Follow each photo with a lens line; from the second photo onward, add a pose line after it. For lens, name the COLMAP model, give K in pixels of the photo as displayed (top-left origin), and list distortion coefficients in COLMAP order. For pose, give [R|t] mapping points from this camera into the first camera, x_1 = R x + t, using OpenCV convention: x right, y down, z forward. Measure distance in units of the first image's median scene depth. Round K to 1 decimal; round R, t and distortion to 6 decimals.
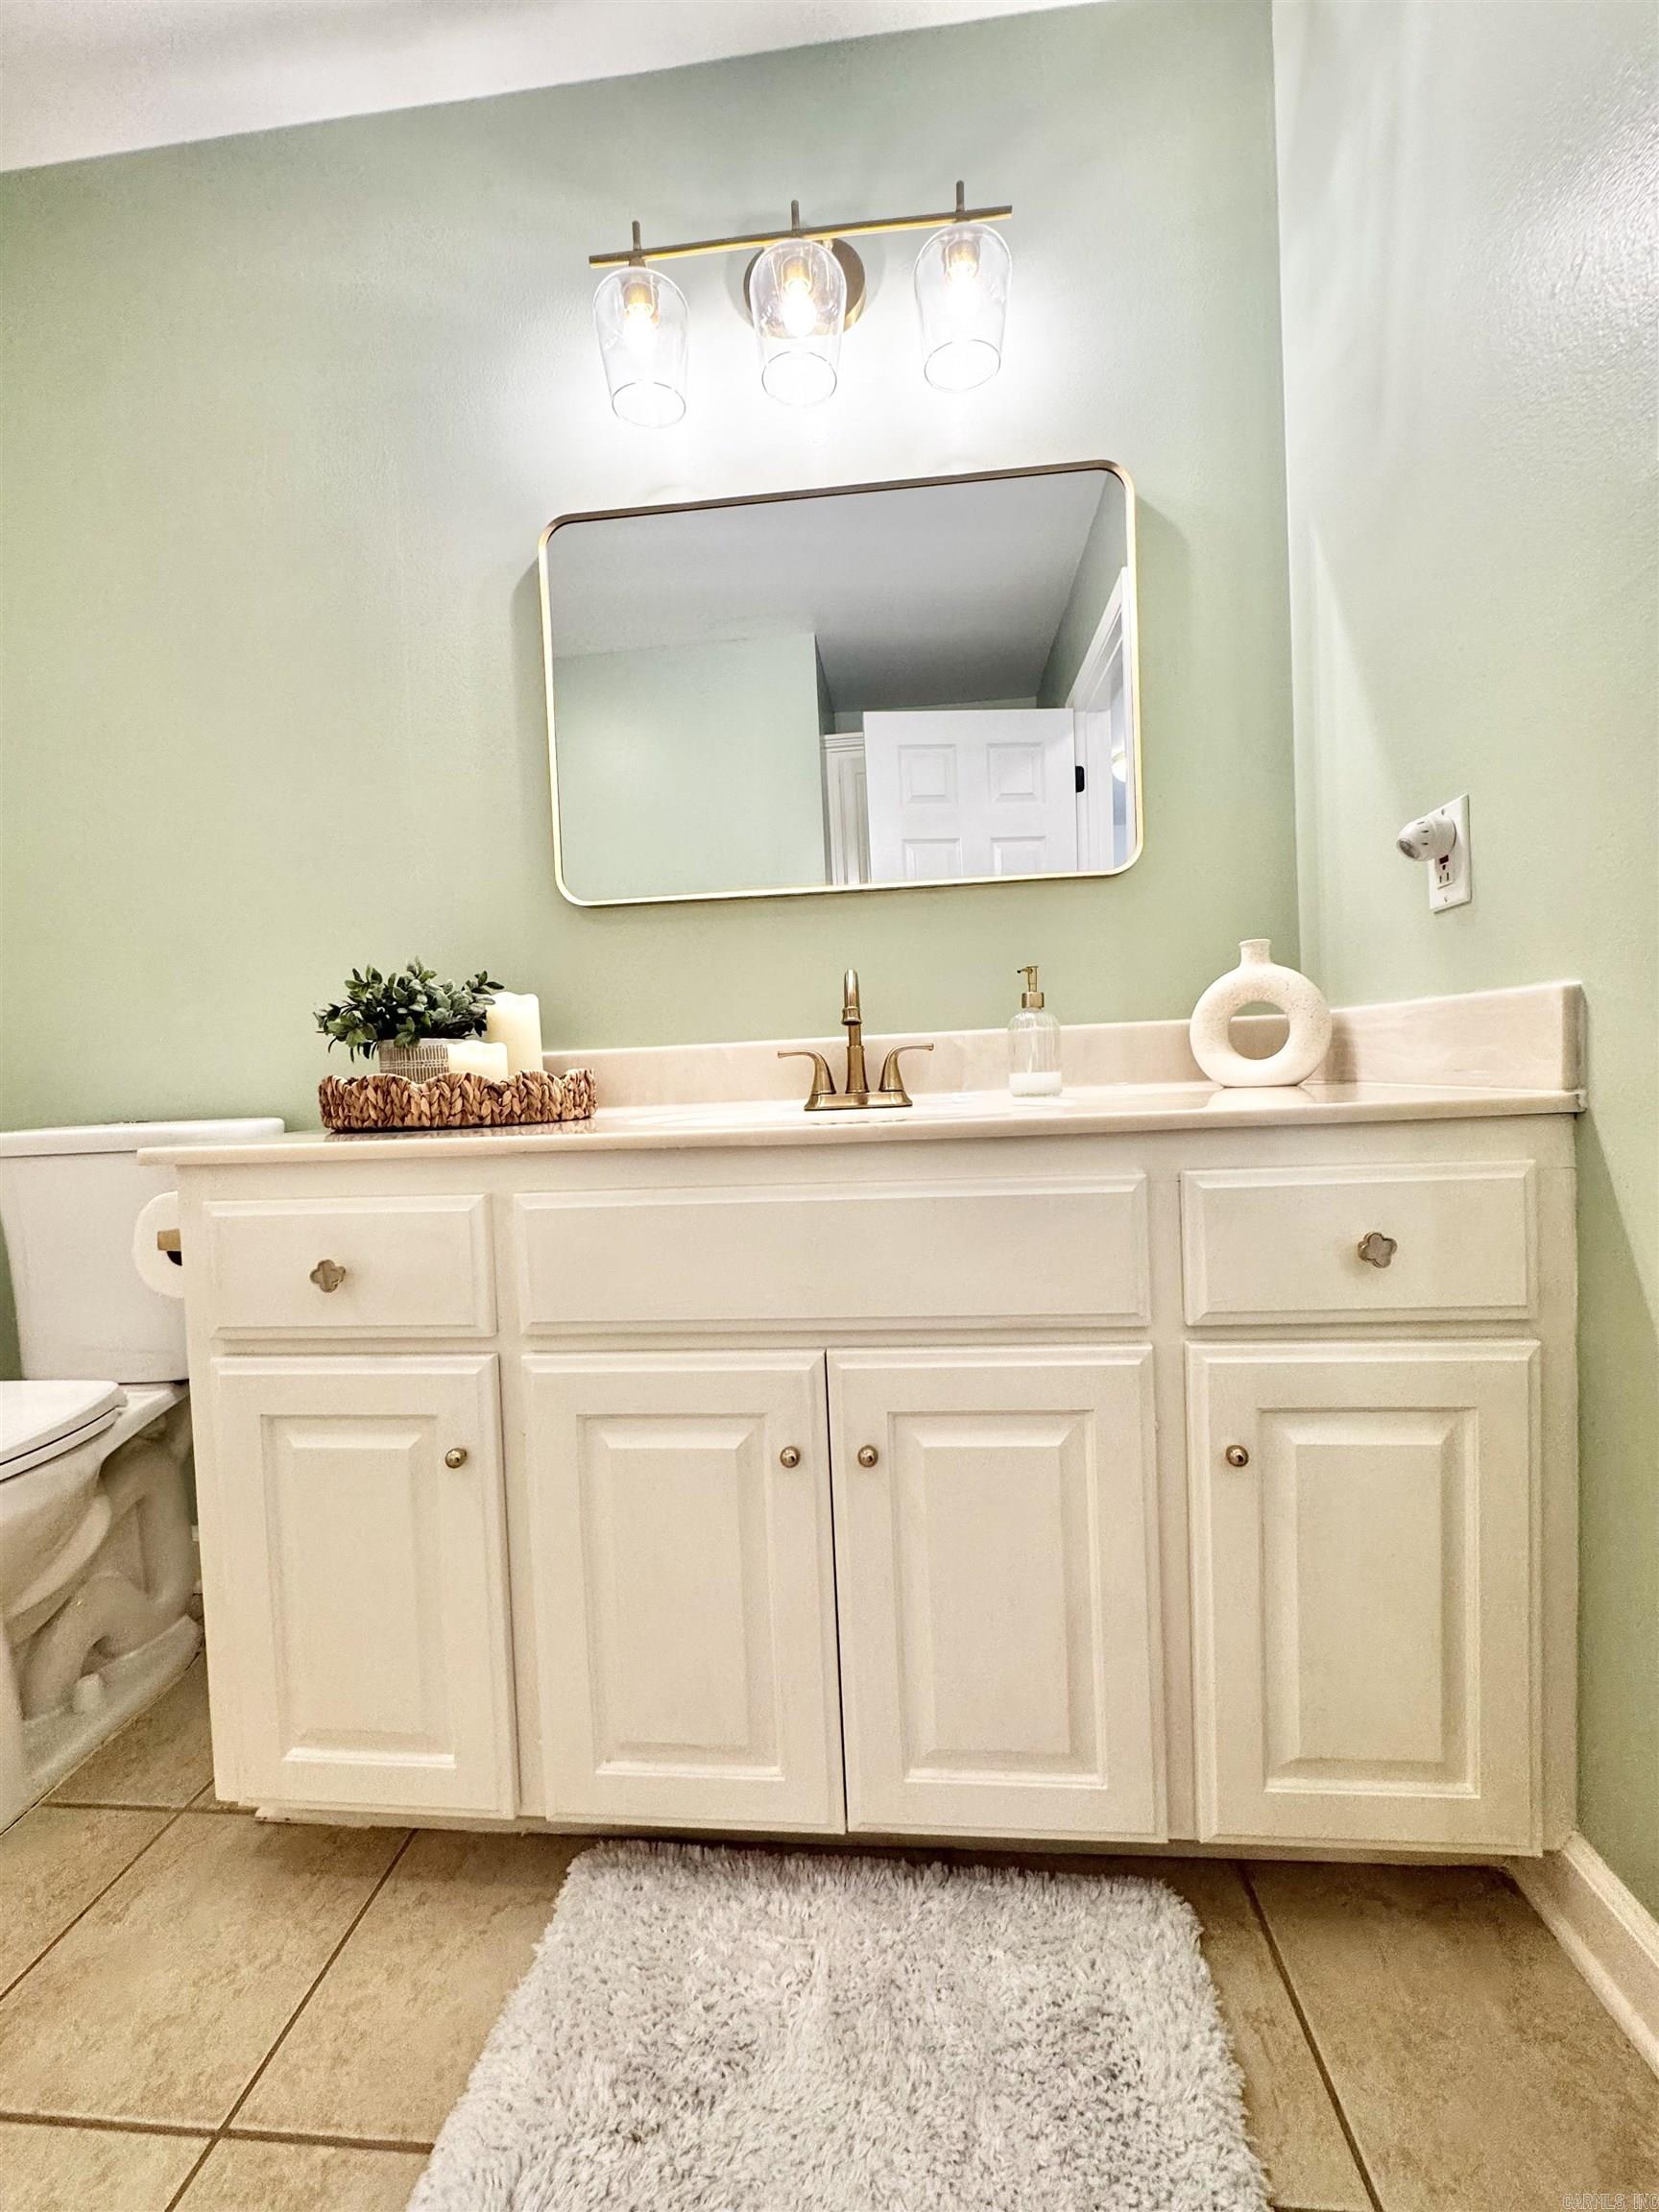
lens RADIAL K [[890.8, 0, 827.7], [0, 890.8, 1103.9], [0, 0, 1]] dist [-0.001300, -0.000151]
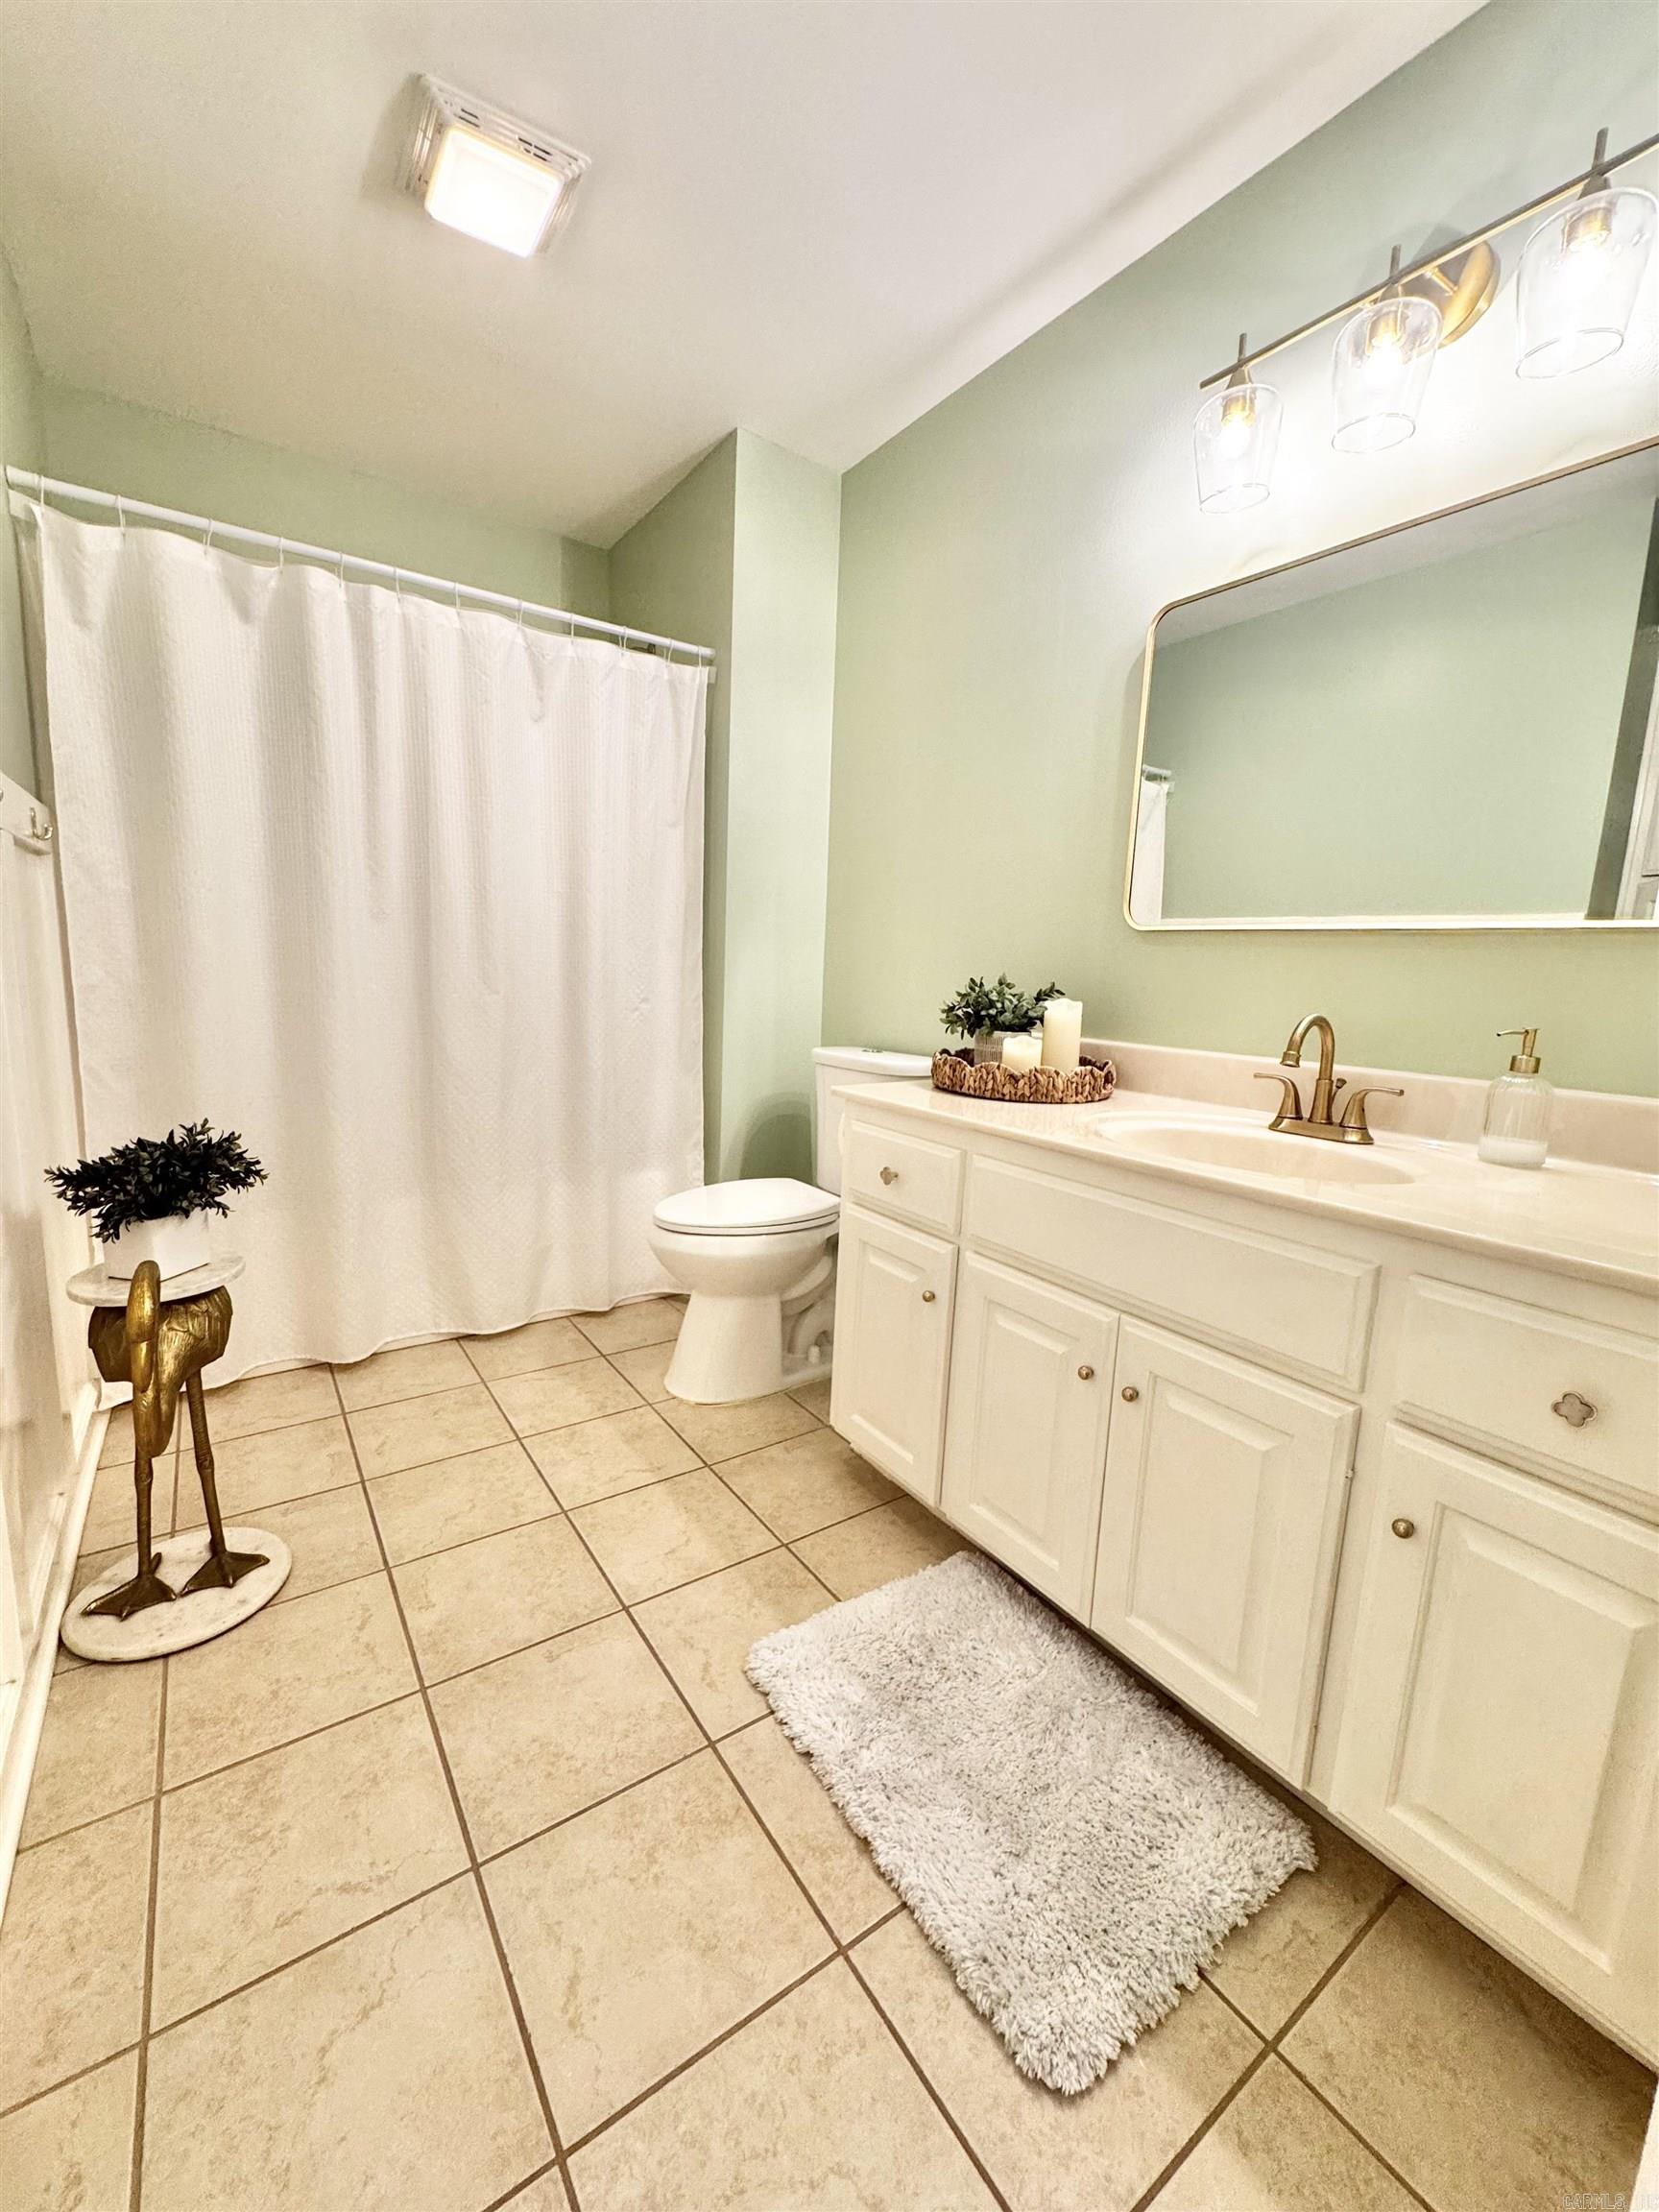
lens RADIAL K [[890.8, 0, 827.7], [0, 890.8, 1103.9], [0, 0, 1]] dist [-0.001300, -0.000151]
pose [[0.642276, 0.184696, -0.743888, 0.619408], [-0.092637, 0.982124, 0.163864, -0.214919], [0.760855, -0.036334, 0.647904, -0.231018]]
